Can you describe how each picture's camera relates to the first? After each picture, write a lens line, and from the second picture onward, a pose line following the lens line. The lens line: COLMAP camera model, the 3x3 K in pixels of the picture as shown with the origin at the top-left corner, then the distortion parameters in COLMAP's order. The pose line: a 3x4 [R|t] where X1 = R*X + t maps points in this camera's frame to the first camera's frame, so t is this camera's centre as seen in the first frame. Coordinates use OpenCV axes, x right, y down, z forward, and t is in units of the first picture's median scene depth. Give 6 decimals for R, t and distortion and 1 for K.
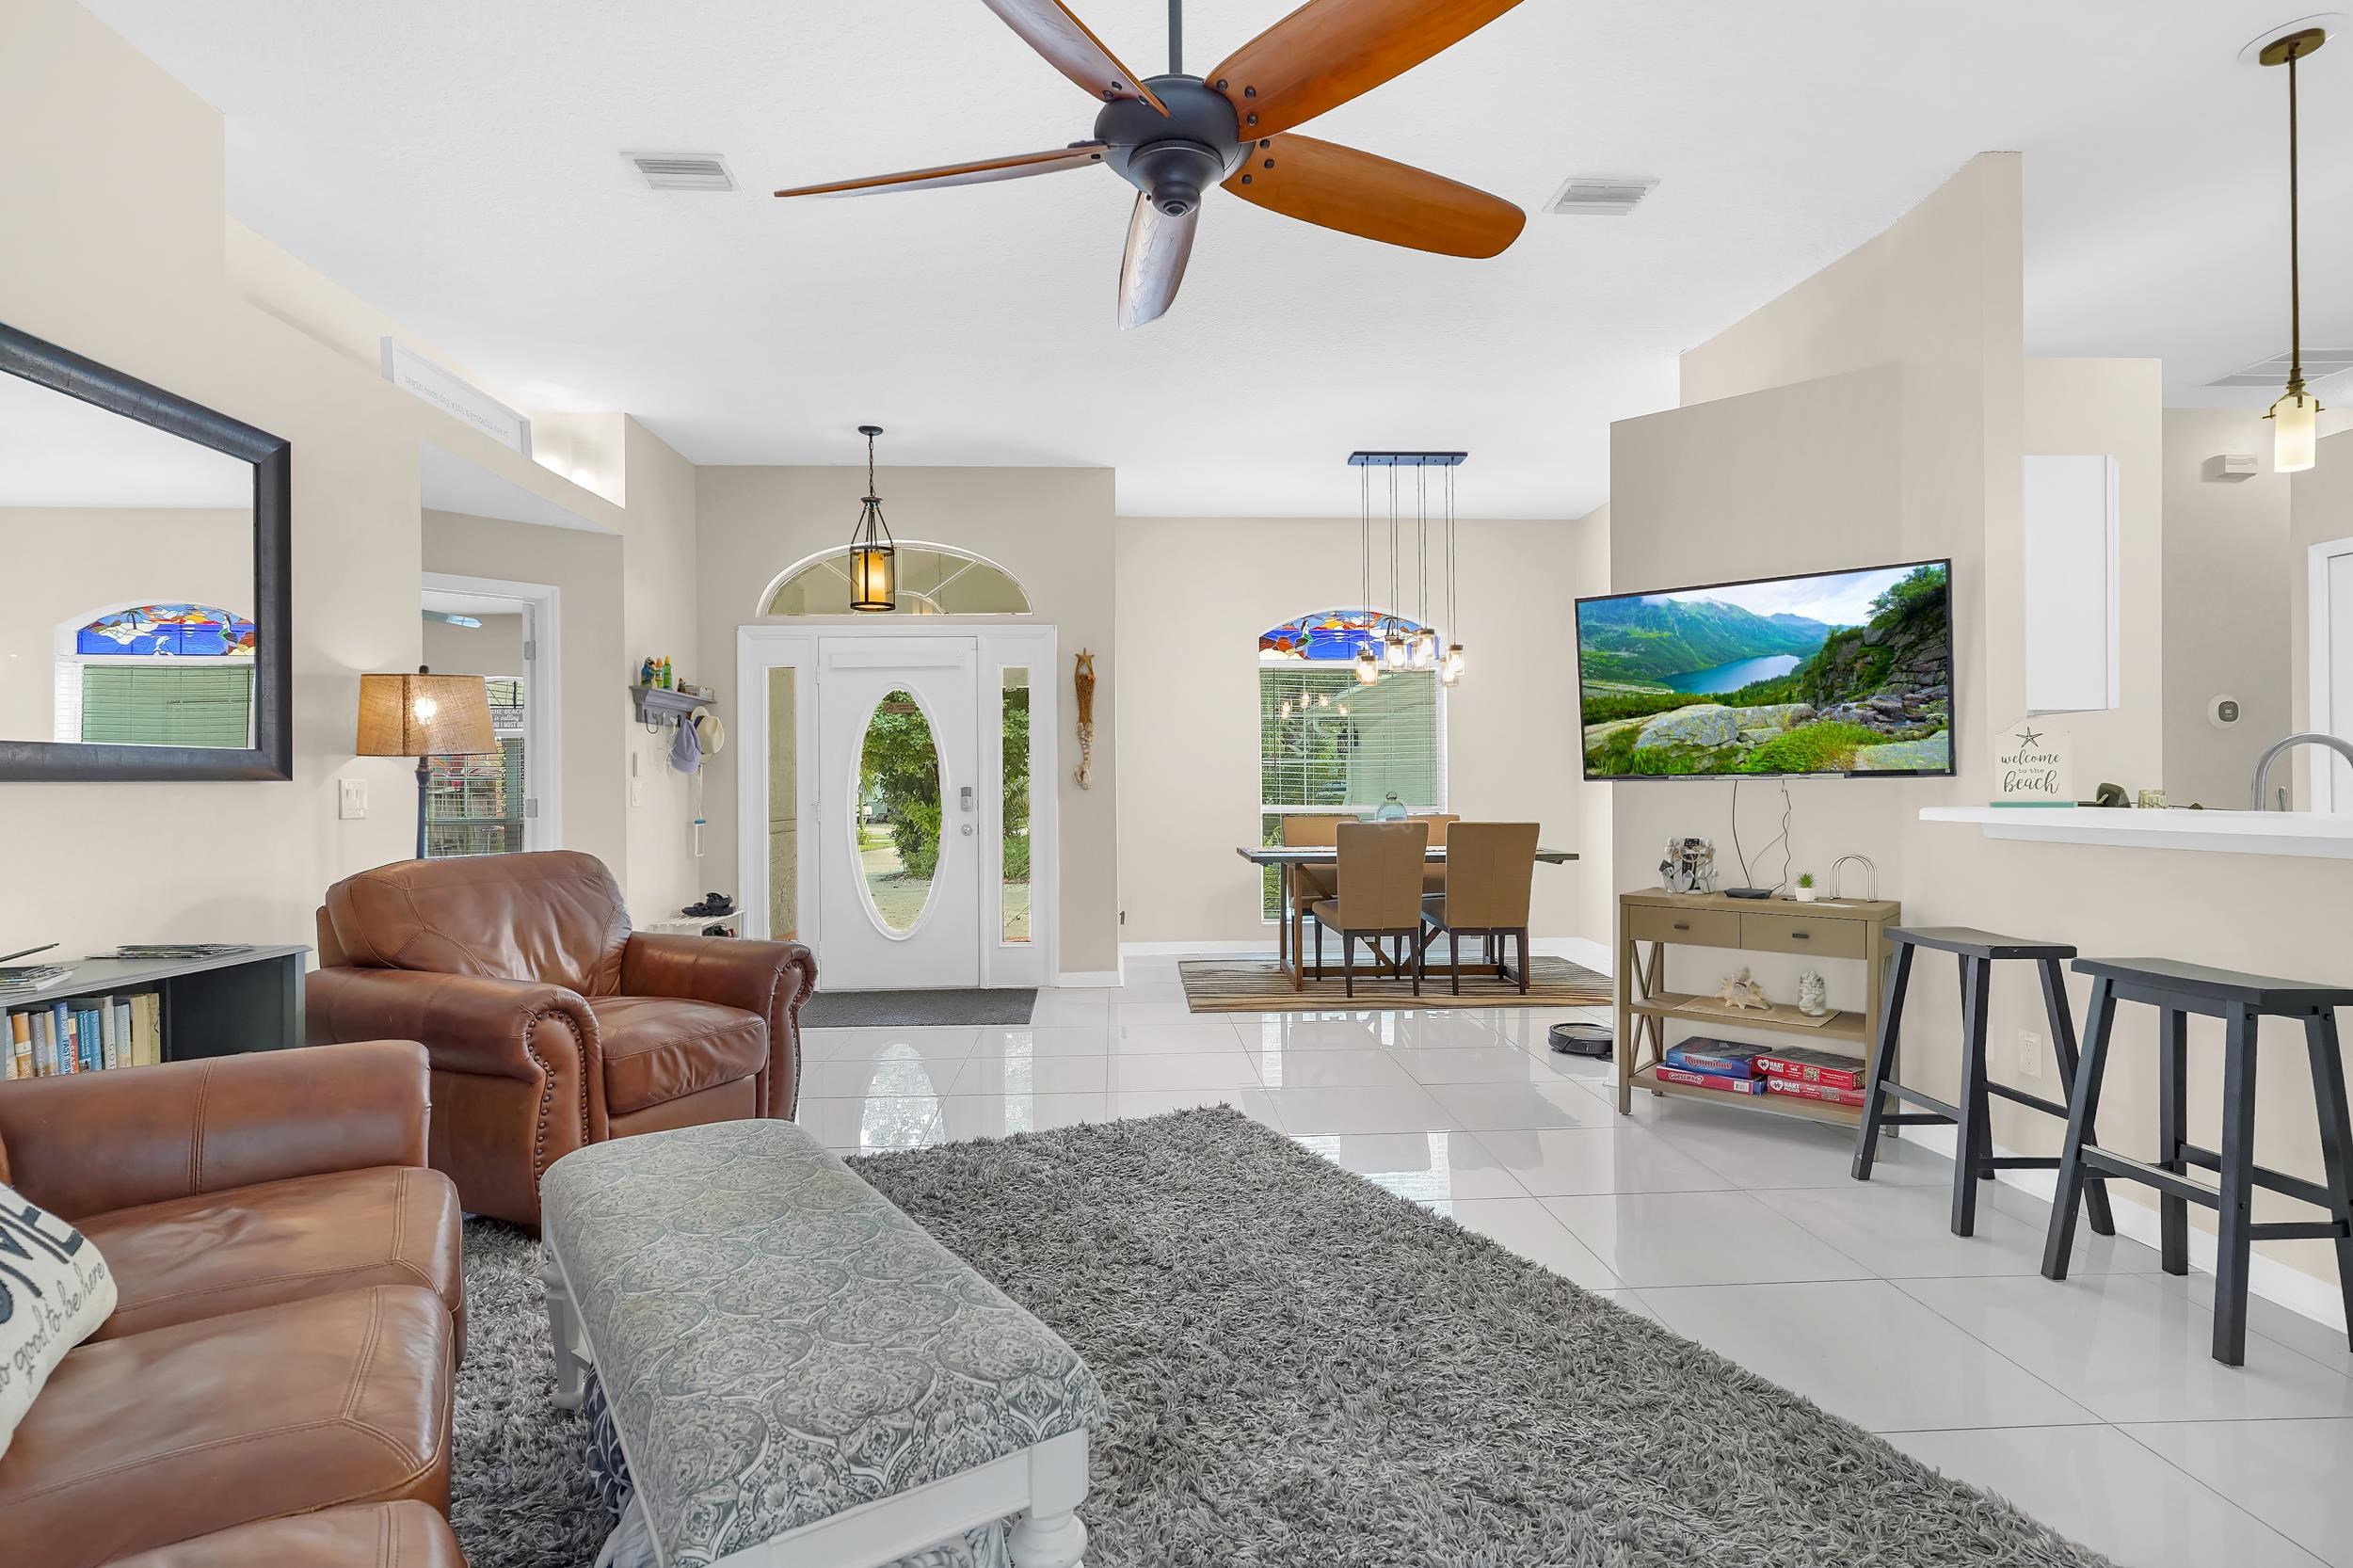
lens RADIAL K [[1151.7, 0, 1176.5], [0, 1151.7, 784.0], [0, 0, 1]] dist [0.012640, -0.000158]
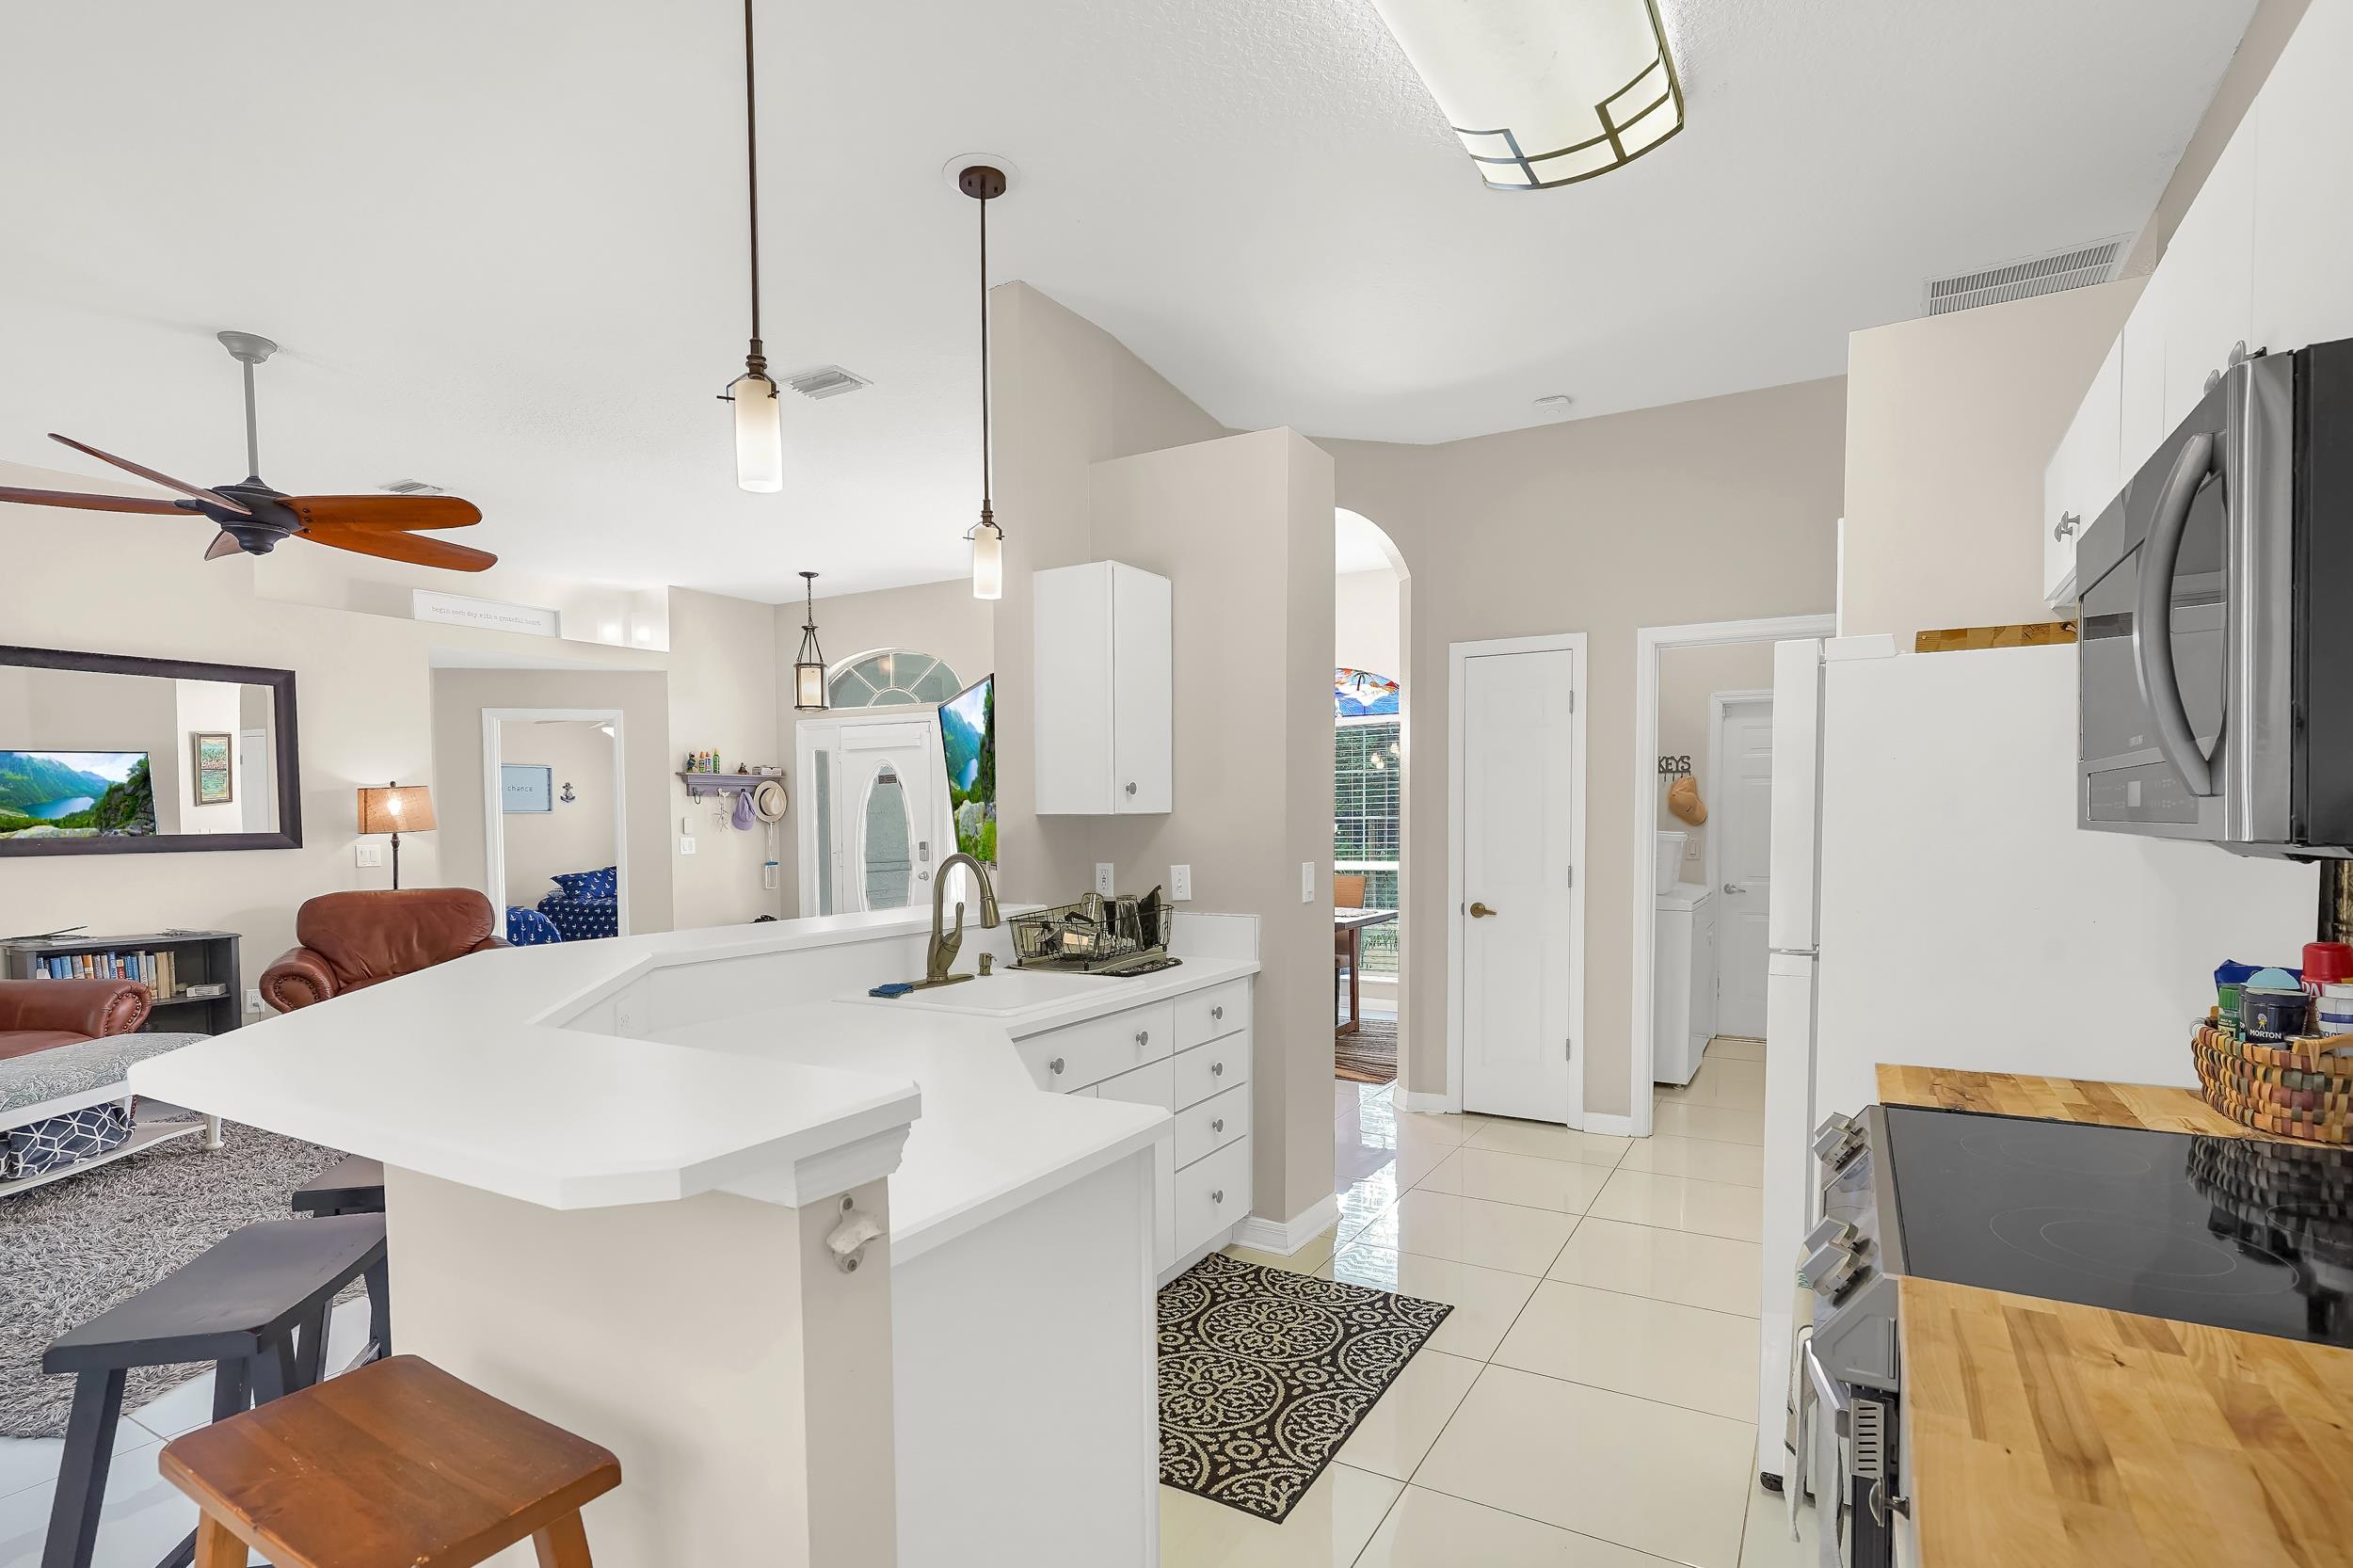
lens RADIAL K [[1143.9, 0, 1163.0], [0, 1143.9, 877.6], [0, 0, 1]] dist [-0.000911, 0.001250]
pose [[0.833667, 0.034641, -0.551179, 1.205757], [-0.001575, 0.998176, 0.060353, -0.057641], [0.552265, -0.049446, 0.832201, 0.169962]]
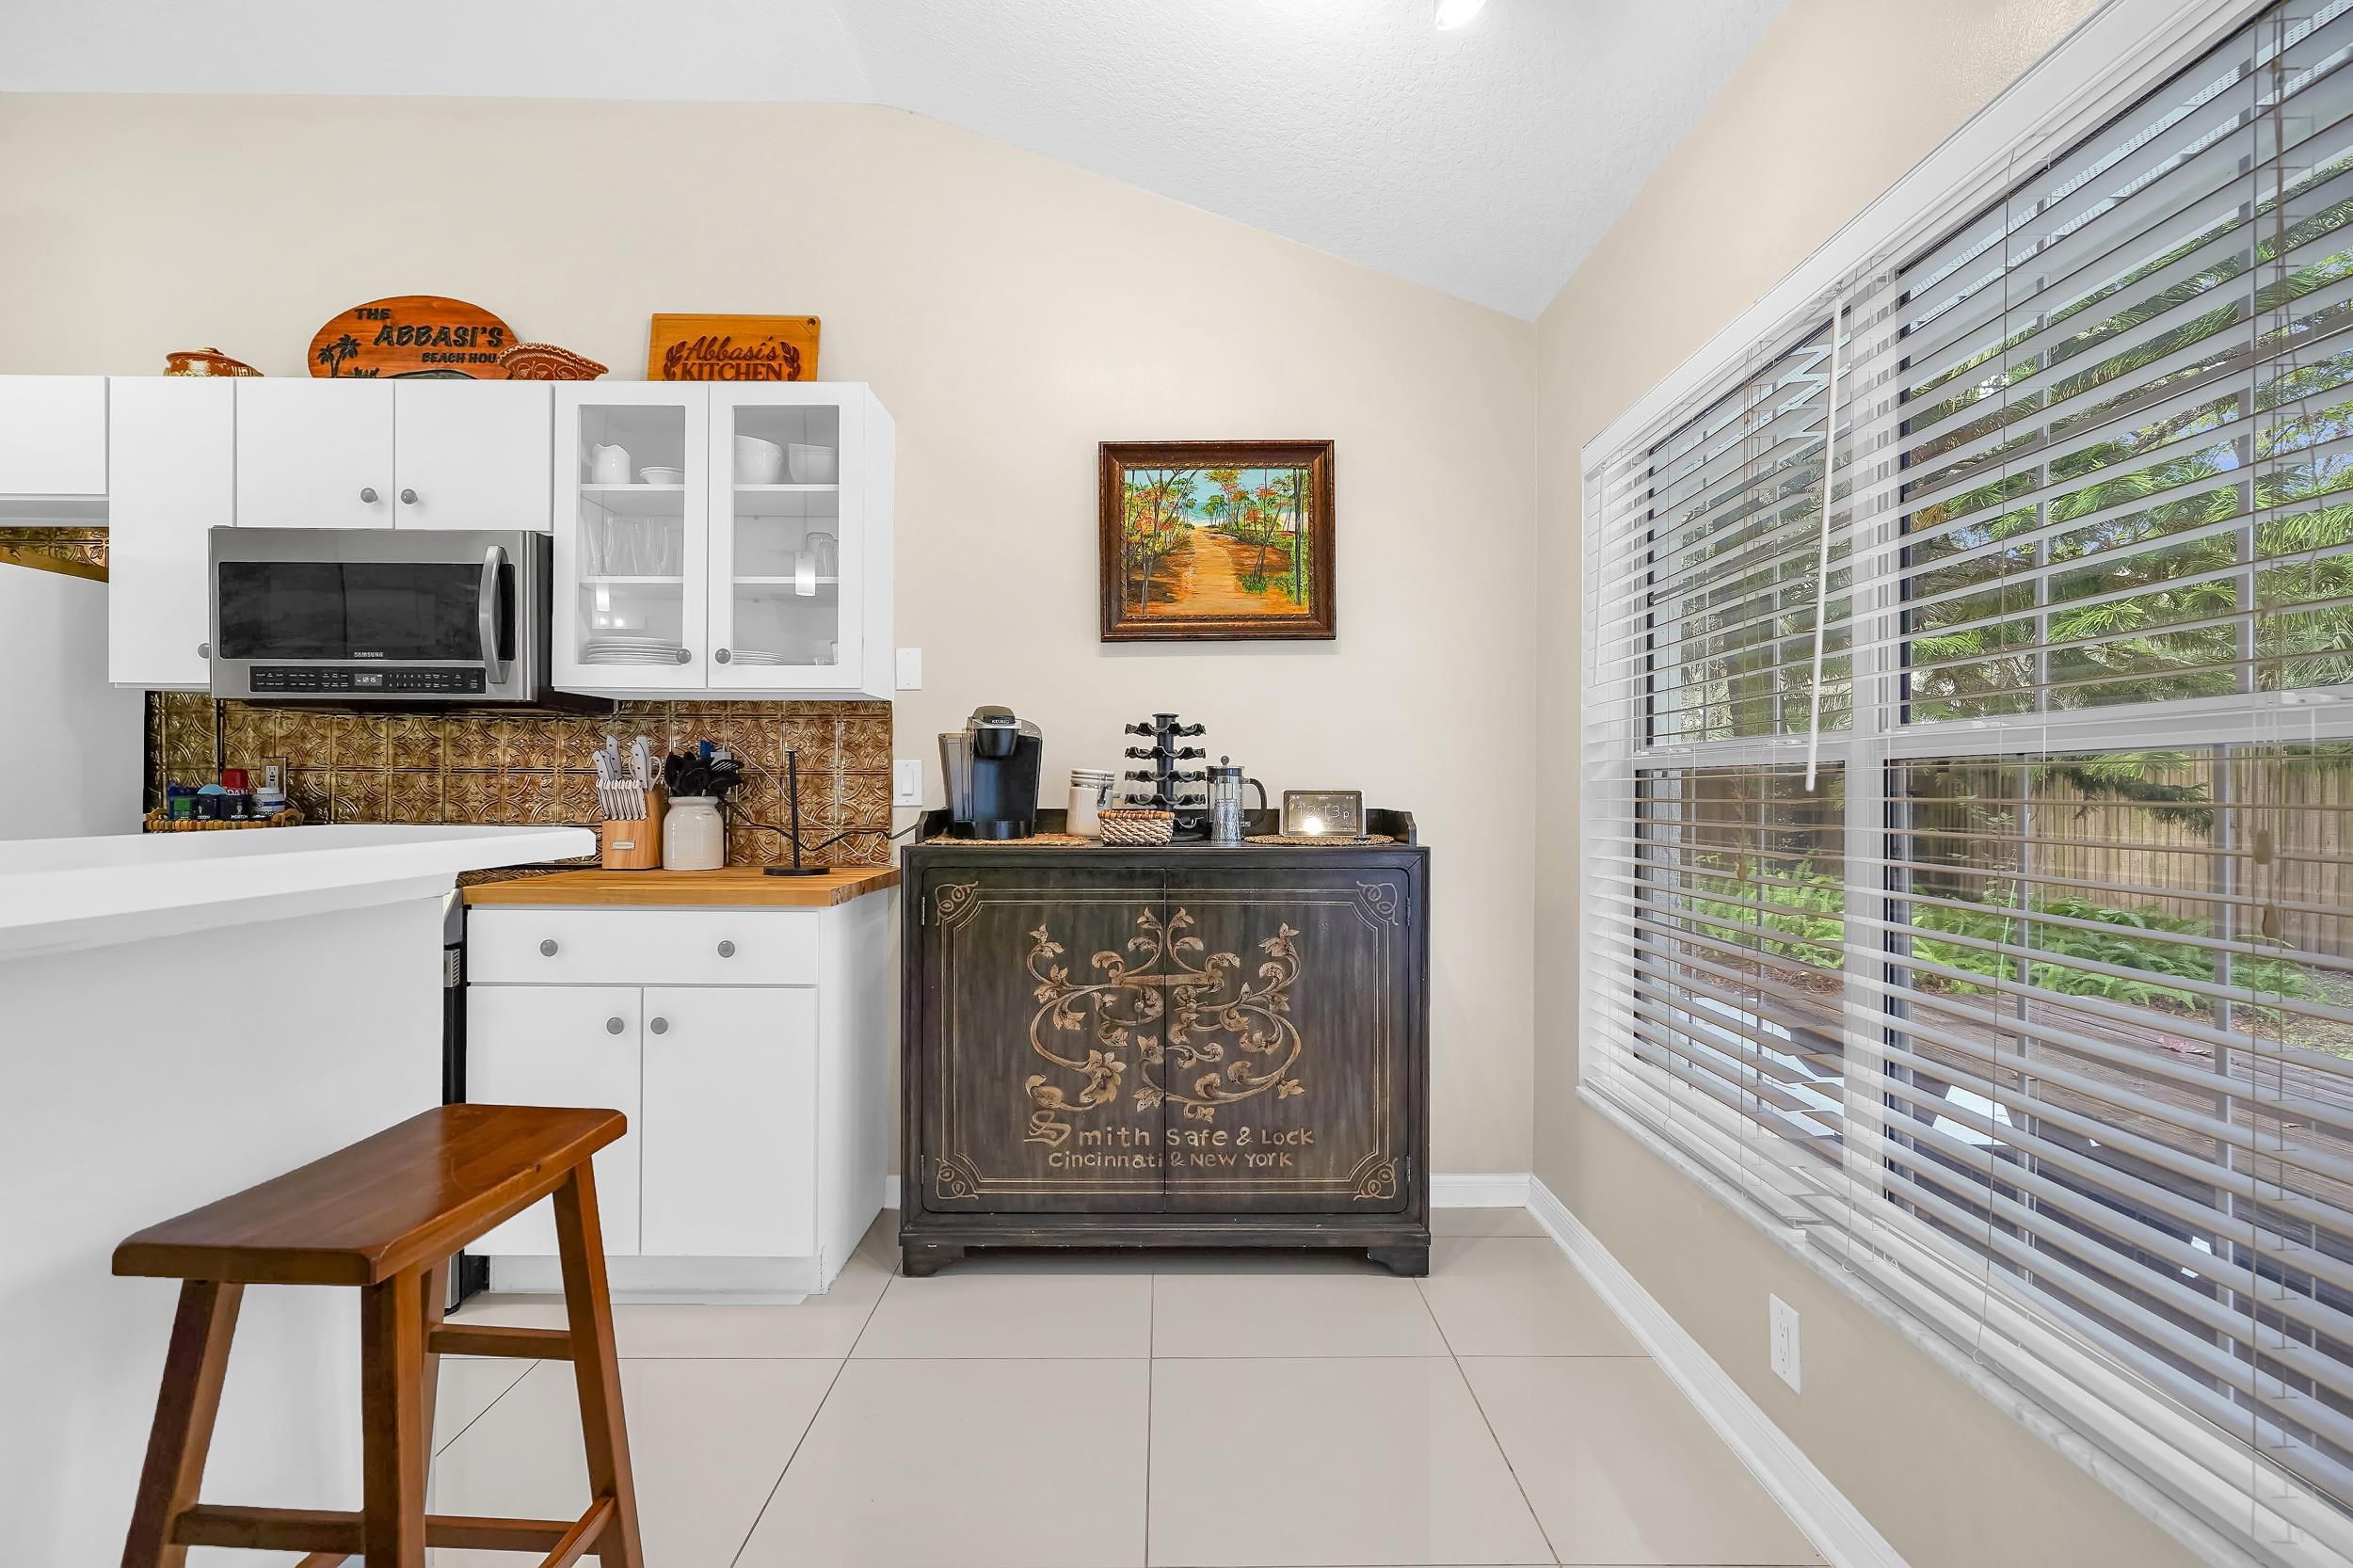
lens RADIAL K [[1132.4, 0, 1176.5], [0, 1132.4, 784.0], [0, 0, 1]] dist [-0.002391, 0.000552]
pose [[0.048408, 0.013071, 0.998742, 0.698282], [-0.008002, 0.999887, -0.012699, -0.004709], [-0.998796, -0.007377, 0.048507, 0.092552]]
